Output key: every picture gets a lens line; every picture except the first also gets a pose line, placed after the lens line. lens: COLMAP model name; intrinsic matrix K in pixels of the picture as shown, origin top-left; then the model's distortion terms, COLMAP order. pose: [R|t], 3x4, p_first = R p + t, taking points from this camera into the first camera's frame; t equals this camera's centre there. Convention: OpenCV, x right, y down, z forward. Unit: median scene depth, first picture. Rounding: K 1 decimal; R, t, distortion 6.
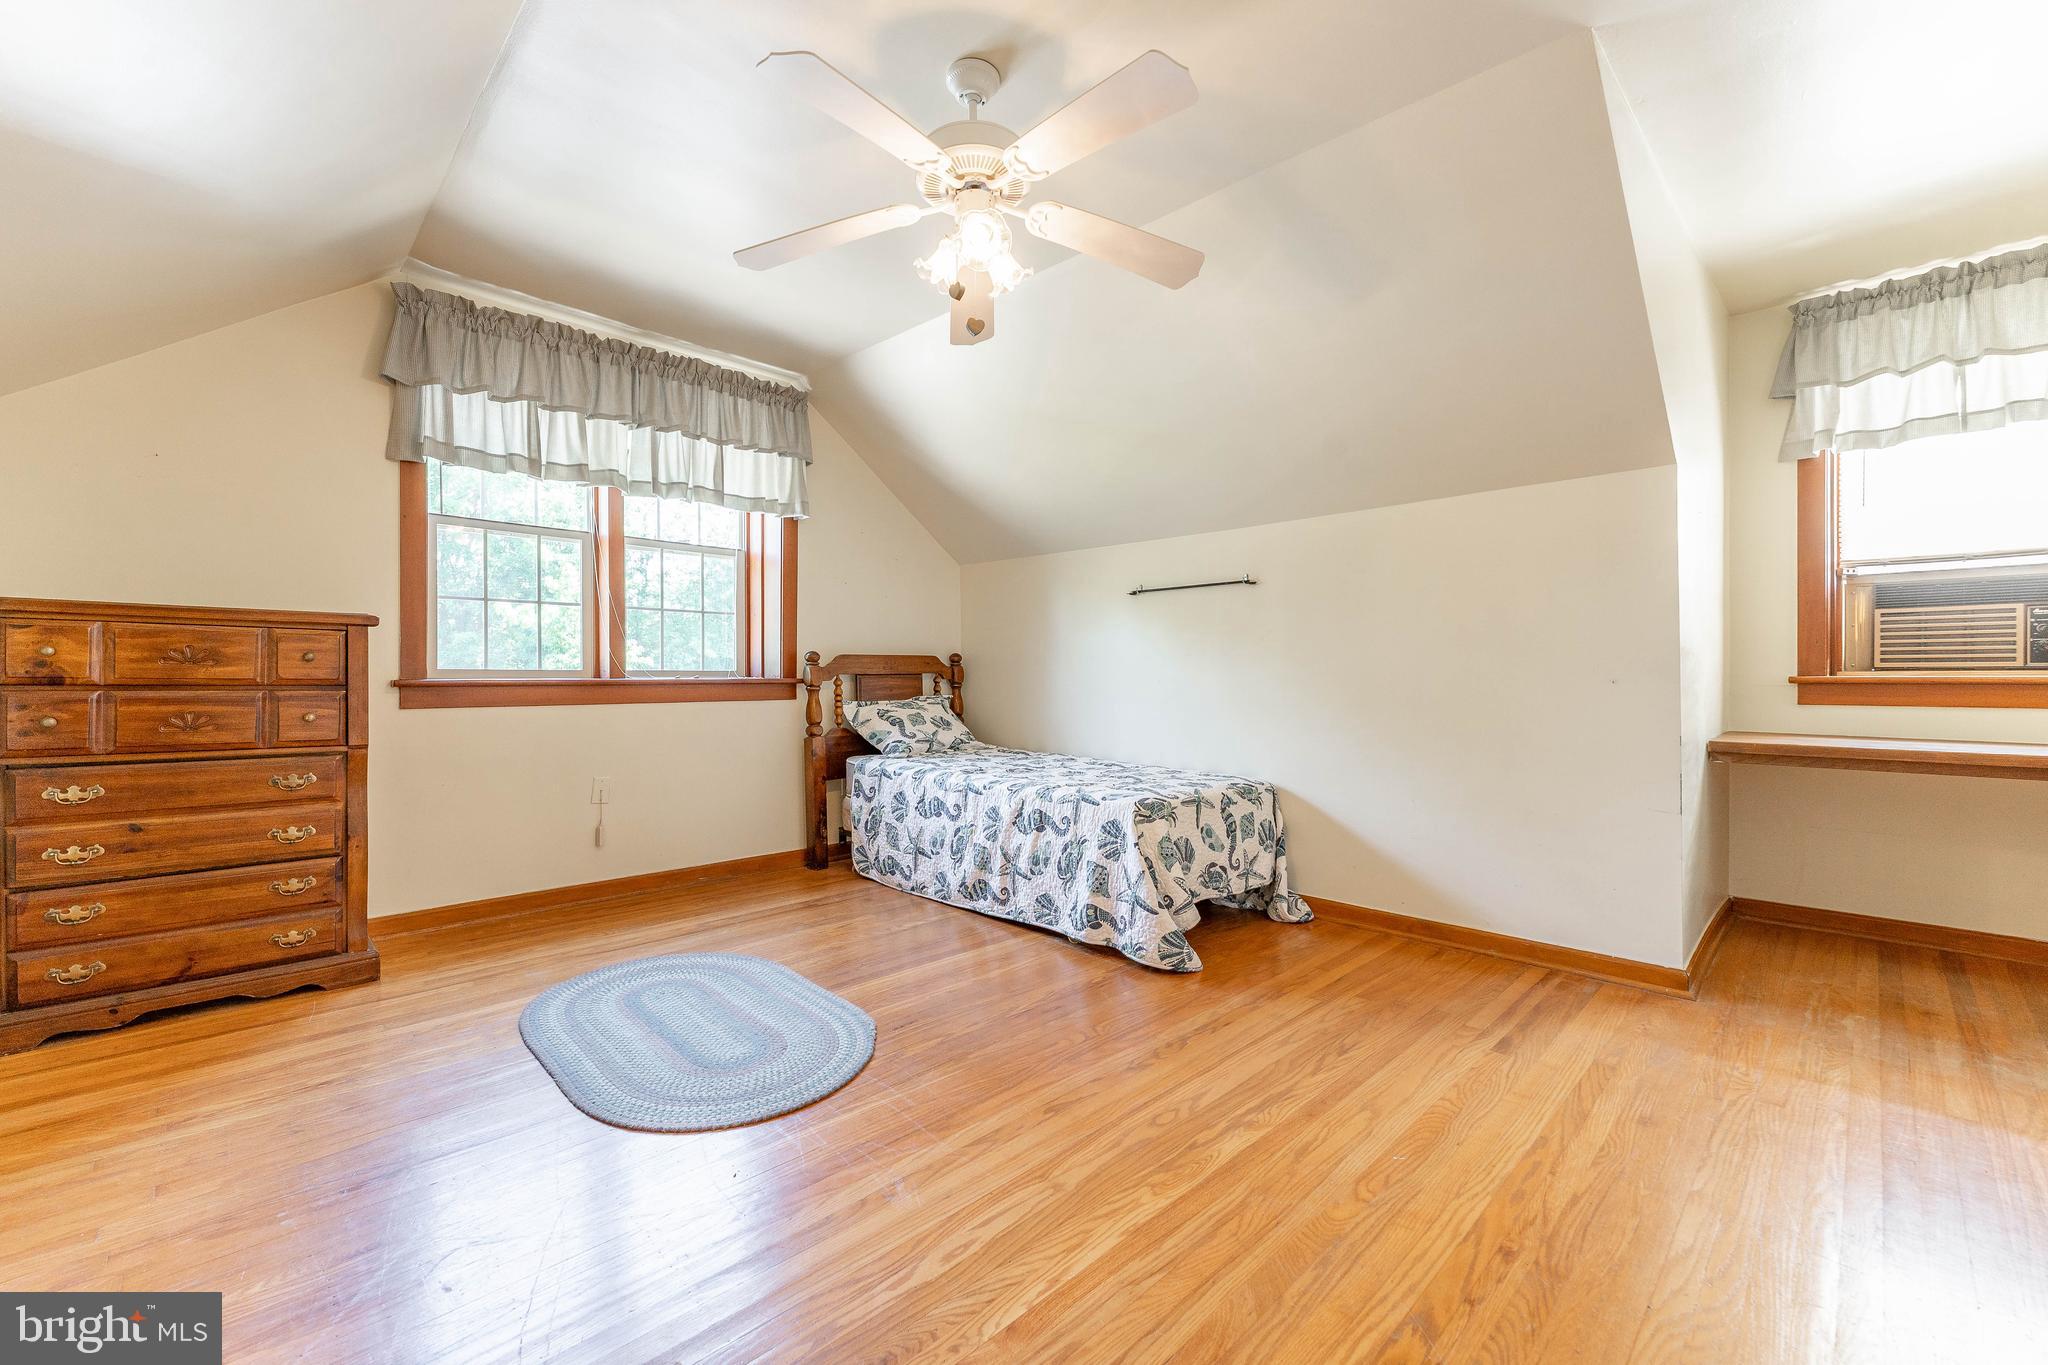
lens RADIAL K [[827.4, 0, 1024.0], [0, 827.4, 682.5], [0, 0, 1]] dist [-0.000071, -0.000001]
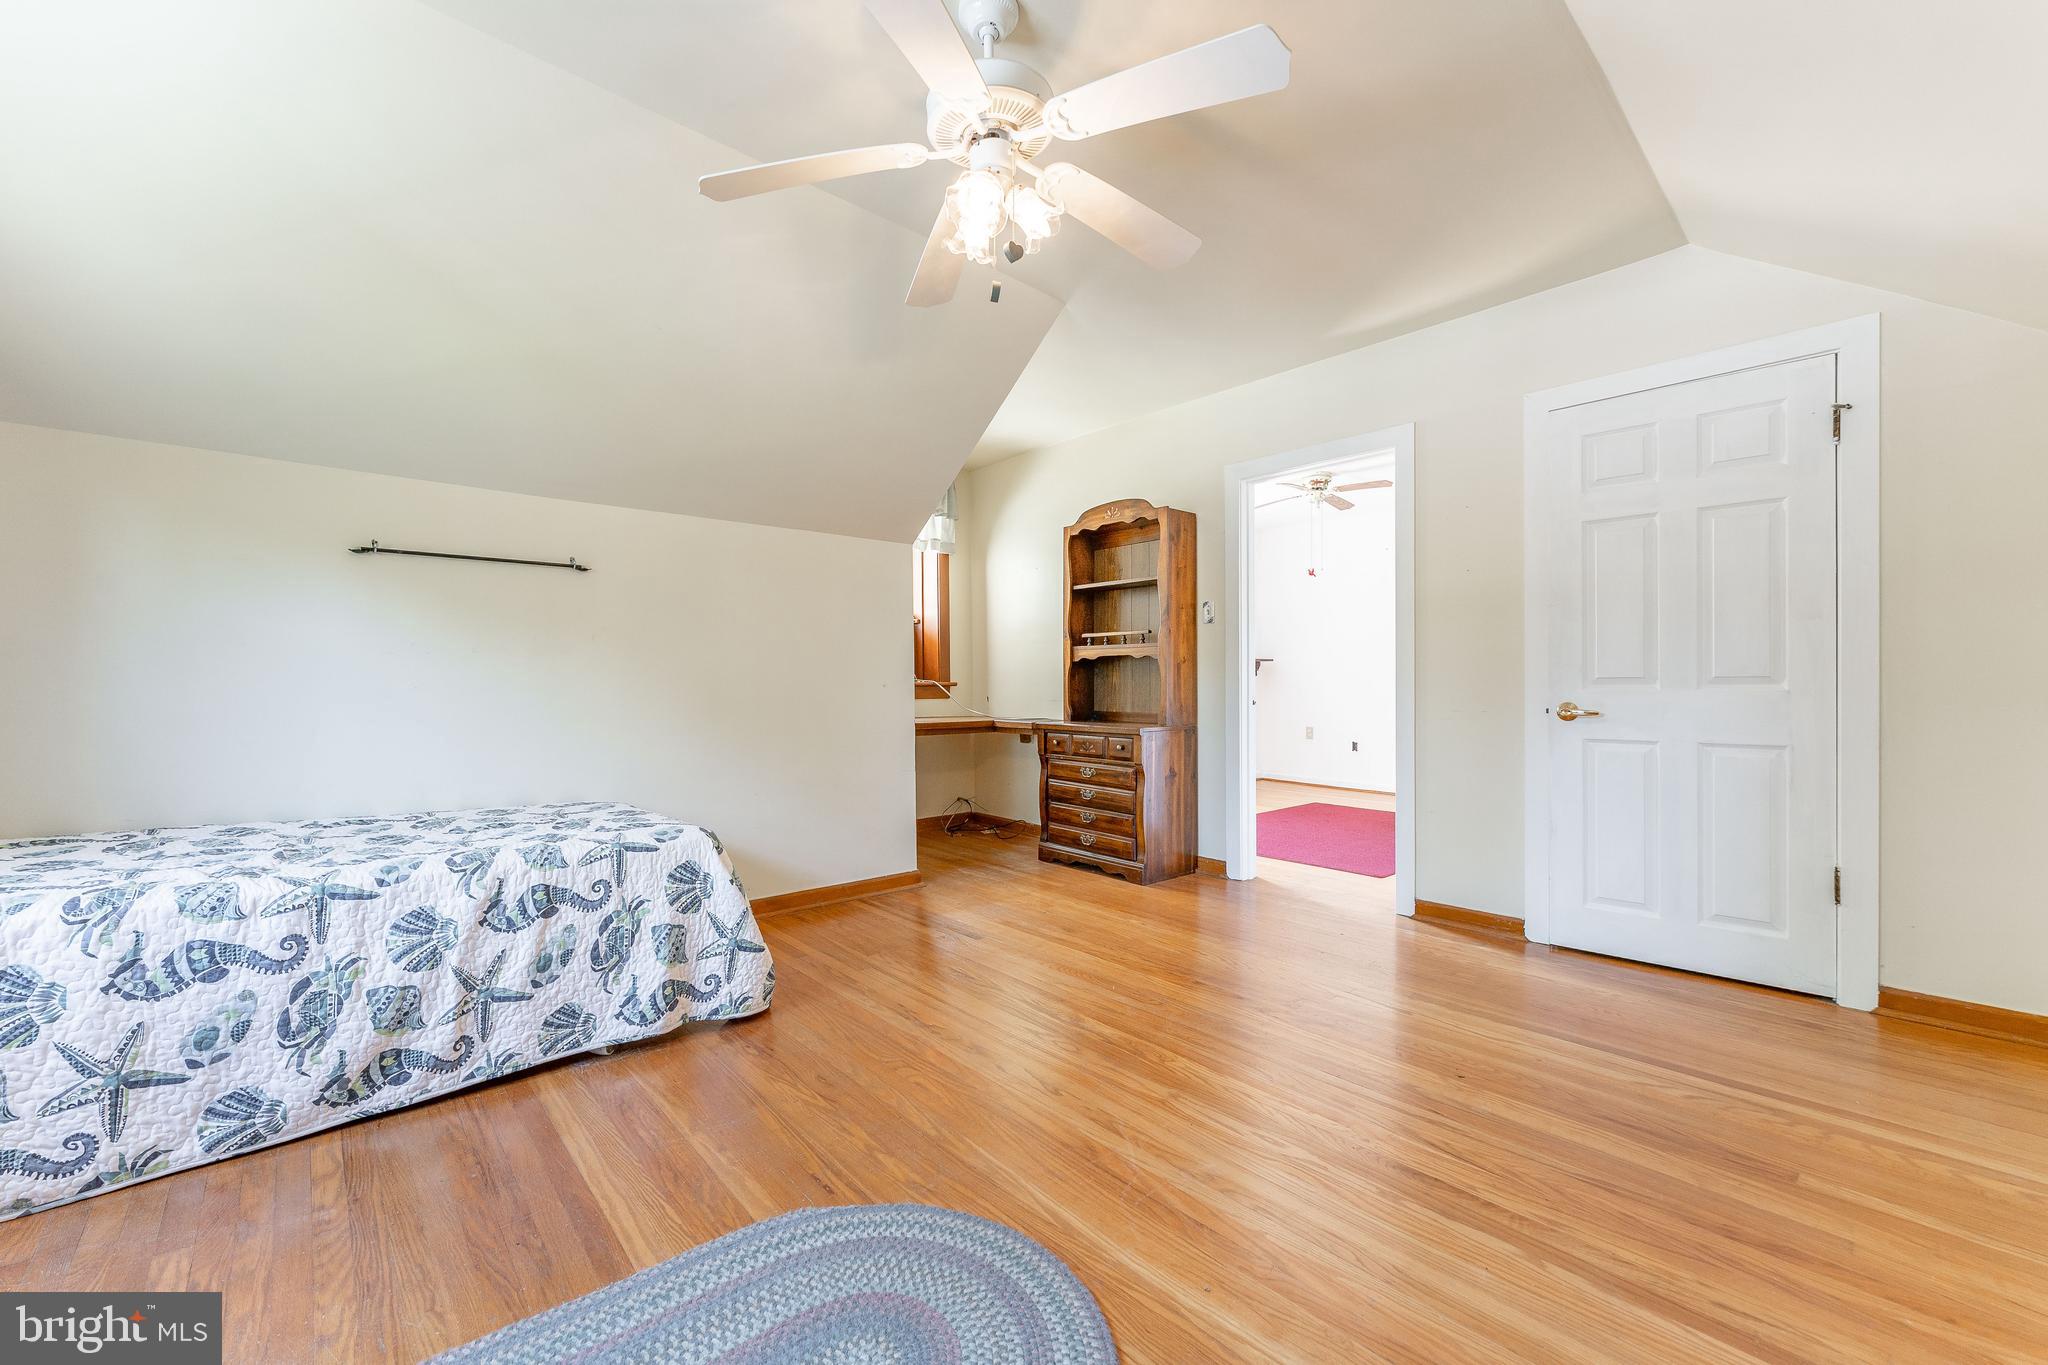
lens RADIAL K [[827.4, 0, 1024.0], [0, 827.4, 682.5], [0, 0, 1]] dist [-0.000071, -0.000001]
pose [[0.063523, -0.002539, 0.997977, -0.611296], [0.005286, 0.999984, 0.002208, -0.005327], [-0.997966, 0.005135, 0.063535, 0.580425]]
